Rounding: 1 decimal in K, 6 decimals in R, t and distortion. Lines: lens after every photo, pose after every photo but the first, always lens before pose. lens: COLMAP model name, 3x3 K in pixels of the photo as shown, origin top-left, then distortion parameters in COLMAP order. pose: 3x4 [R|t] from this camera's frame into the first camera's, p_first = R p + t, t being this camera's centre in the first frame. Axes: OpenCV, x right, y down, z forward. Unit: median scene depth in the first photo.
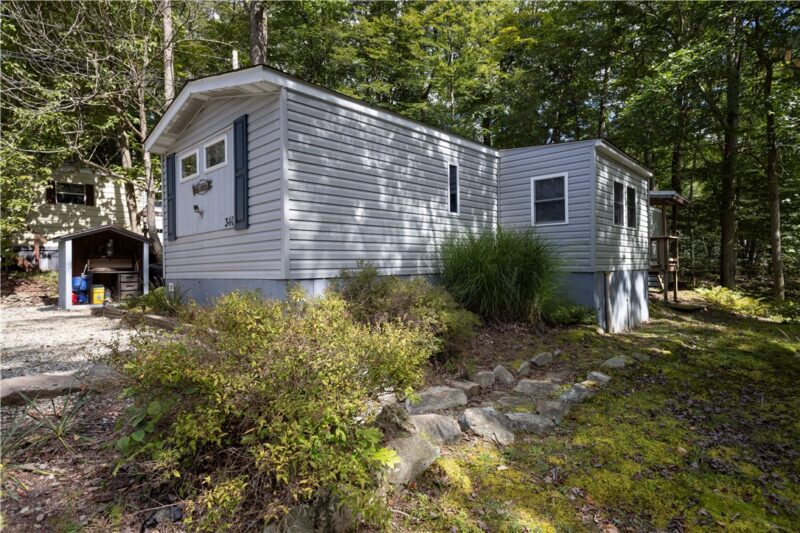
lens RADIAL K [[432.0, 0, 397.1], [0, 432.0, 268.4], [0, 0, 1]] dist [0.004201, 0.000387]
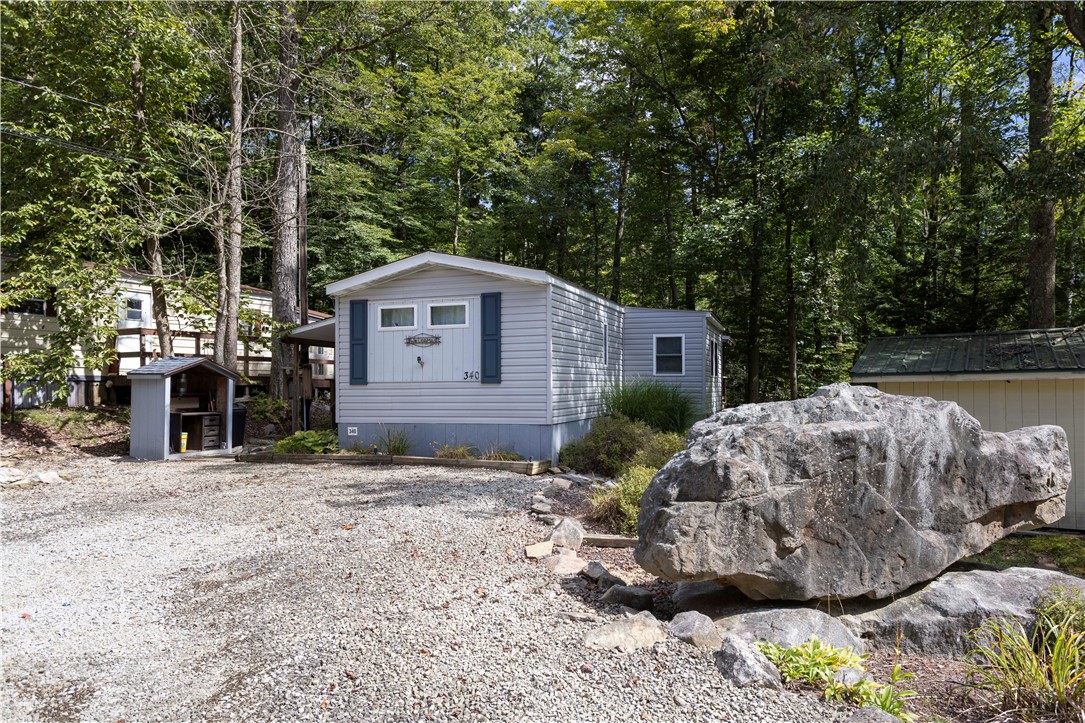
lens RADIAL K [[696.2, 0, 548.0], [0, 696.2, 364.3], [0, 0, 1]] dist [-0.001573, -0.000126]
pose [[0.914596, 0.026006, 0.403533, -0.718354], [-0.009159, 0.999006, -0.043623, -0.043198], [-0.404266, 0.036202, 0.913925, -0.618375]]
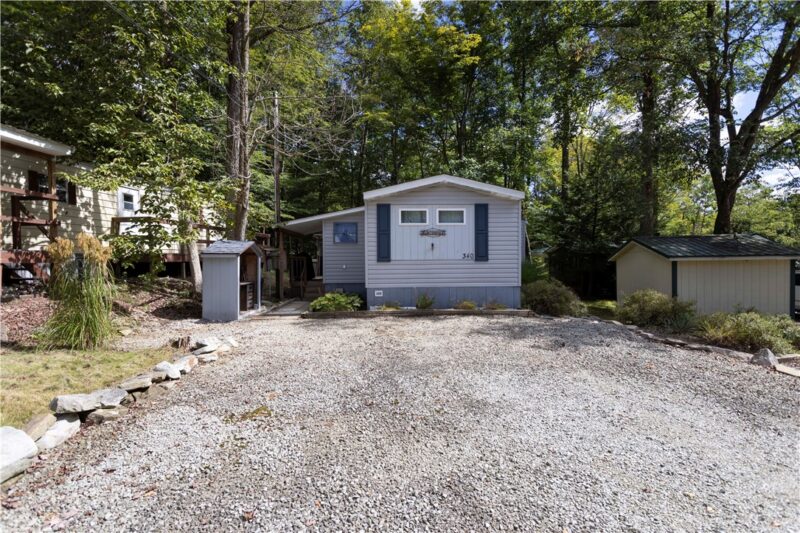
lens RADIAL K [[375.2, 0, 396.8], [0, 375.2, 259.8], [0, 0, 1]] dist [0.008862, -0.000388]
pose [[0.712134, 0.013664, 0.701910, -1.293031], [-0.004156, 0.999875, -0.015248, -0.049566], [-0.702031, 0.007941, 0.712102, 0.049412]]
